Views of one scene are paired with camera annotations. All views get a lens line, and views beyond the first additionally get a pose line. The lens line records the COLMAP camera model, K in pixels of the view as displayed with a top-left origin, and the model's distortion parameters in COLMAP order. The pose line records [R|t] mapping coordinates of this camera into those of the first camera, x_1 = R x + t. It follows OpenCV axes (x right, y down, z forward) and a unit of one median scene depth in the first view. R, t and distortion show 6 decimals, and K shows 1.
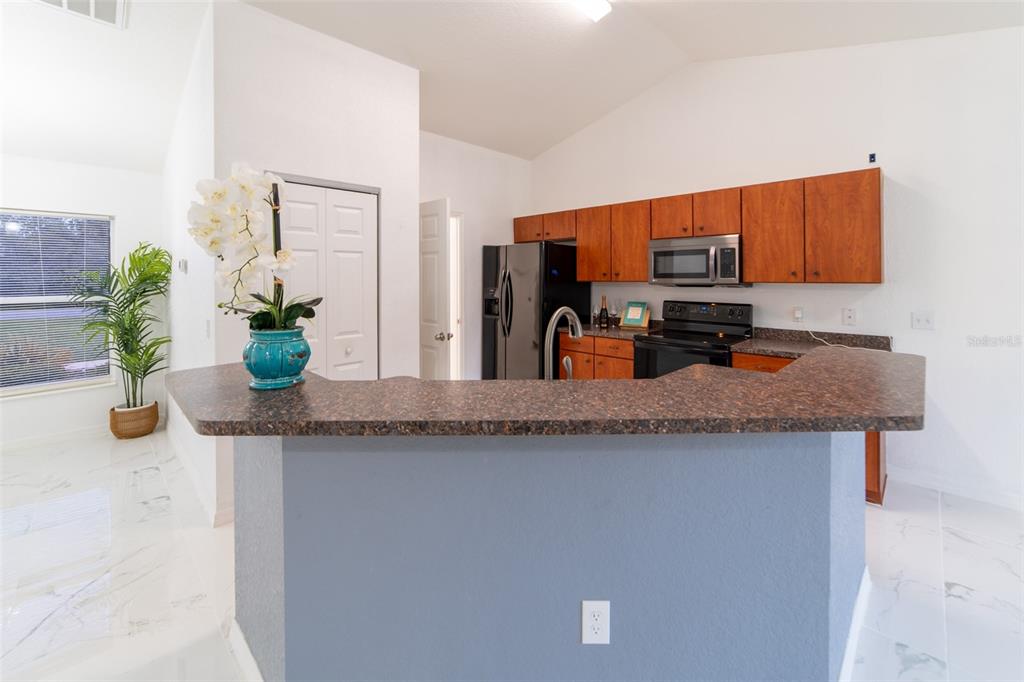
lens RADIAL K [[425.0, 0, 516.9], [0, 425.0, 275.9], [0, 0, 1]] dist [-0.018715, 0.004100]
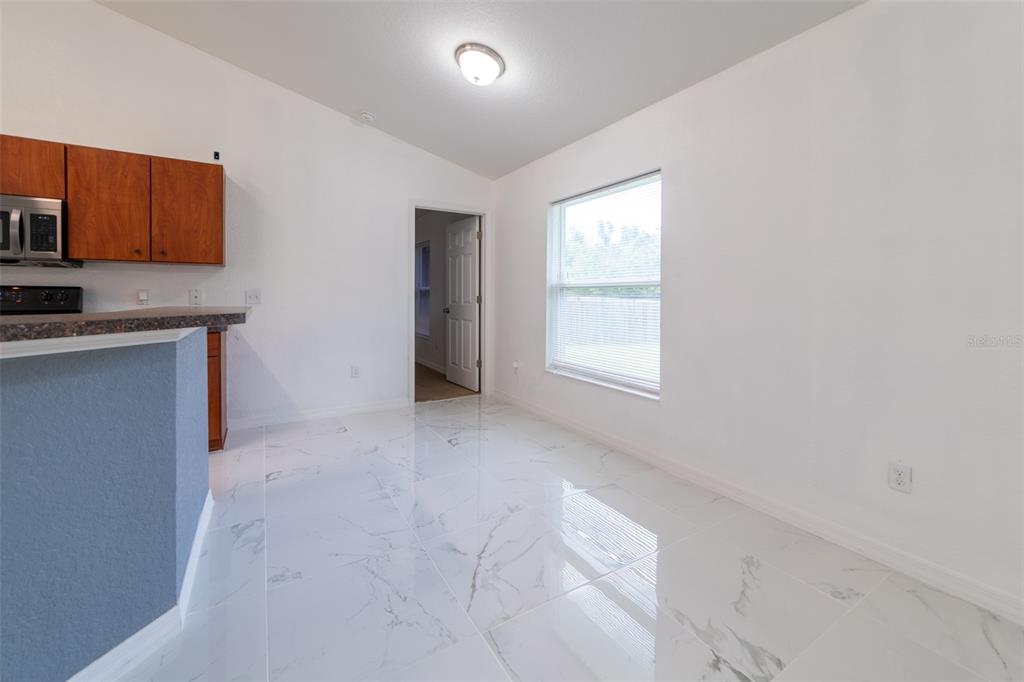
lens RADIAL K [[414.0, 0, 515.7], [0, 414.0, 296.0], [0, 0, 1]] dist [-0.016654, 0.007964]
pose [[0.241805, -0.000823, 0.970324, -0.045686], [-0.007964, 0.999964, 0.002832, 0.083507], [-0.970292, -0.008413, 0.241790, -0.066047]]
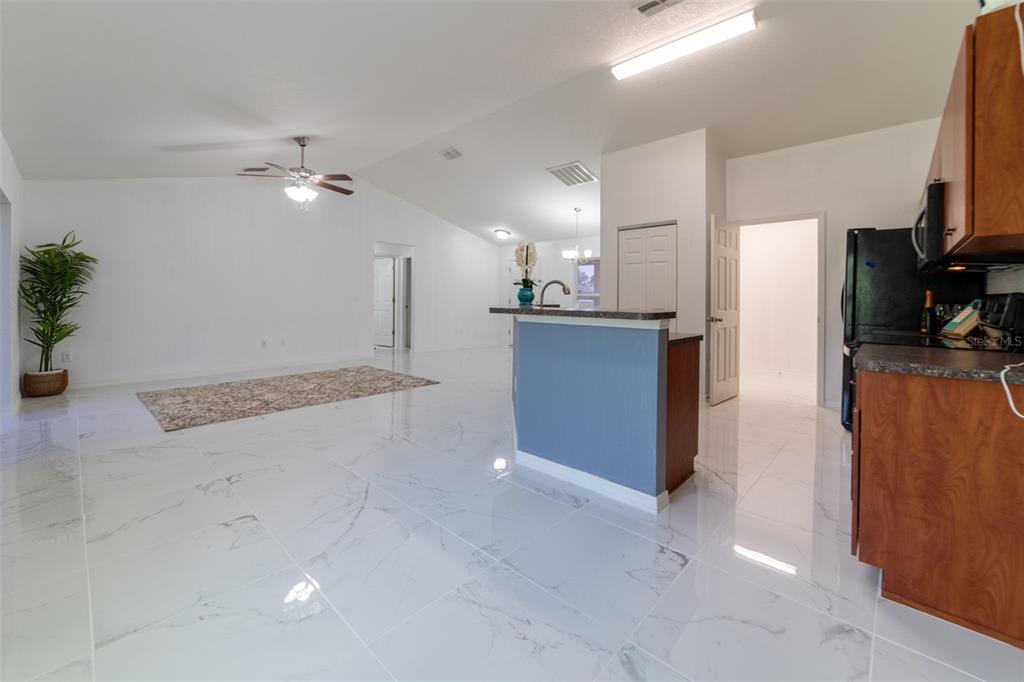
lens RADIAL K [[414.0, 0, 515.7], [0, 414.0, 296.0], [0, 0, 1]] dist [-0.016654, 0.007964]
pose [[0.031547, -0.003292, -0.999497, 1.169613], [-0.003213, 0.999989, -0.003395, 0.082866], [0.999497, 0.003319, 0.031536, 0.341965]]
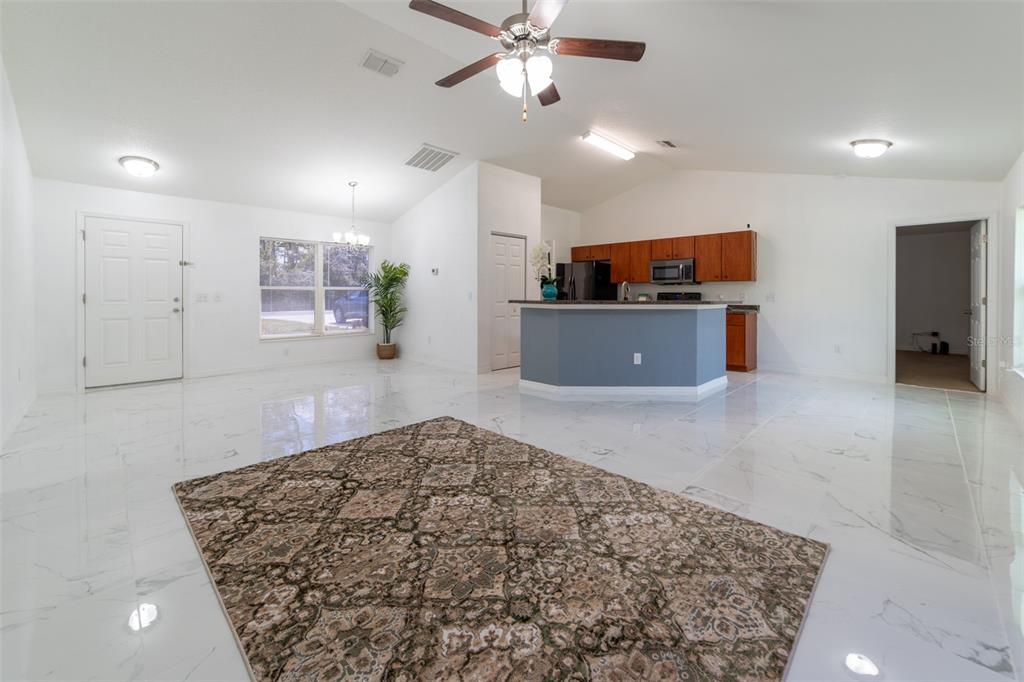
lens RADIAL K [[414.0, 0, 515.7], [0, 414.0, 296.0], [0, 0, 1]] dist [-0.016654, 0.007964]
pose [[0.999952, 0.006725, -0.007119, -0.353927], [-0.006672, 0.999950, 0.007433, 0.081276], [0.007169, -0.007385, 0.999947, -1.096740]]
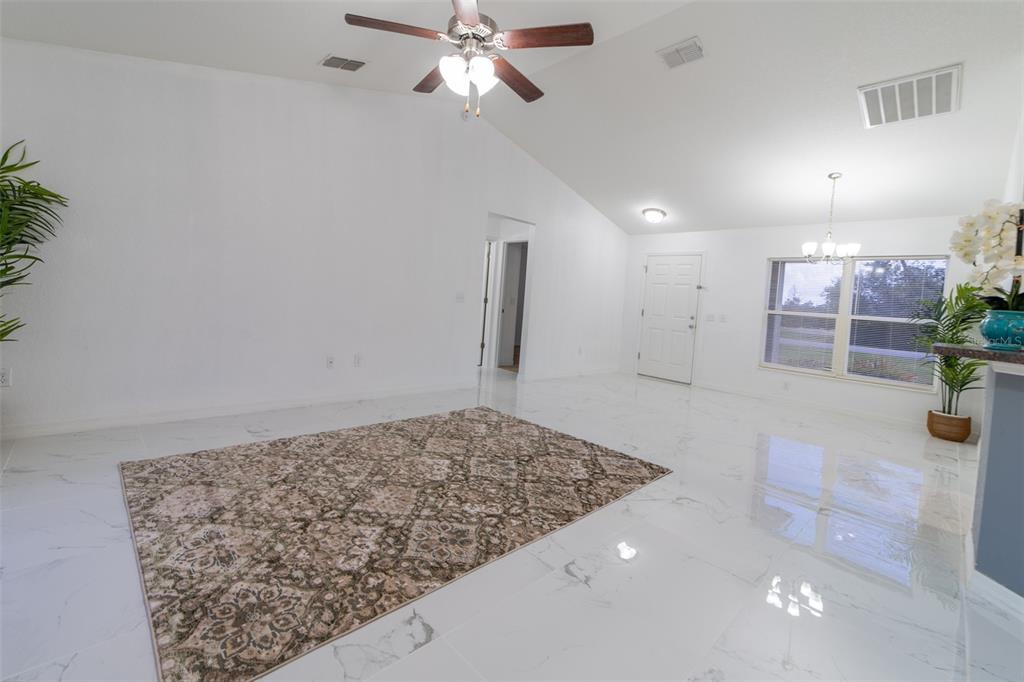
lens RADIAL K [[433.9, 0, 501.7], [0, 433.9, 309.3], [0, 0, 1]] dist [-0.007765, -0.000178]
pose [[-0.033981, 0.025352, -0.999101, 0.395070], [-0.068962, 0.997236, 0.027650, 0.082654], [0.997040, 0.069839, -0.032139, -0.283045]]
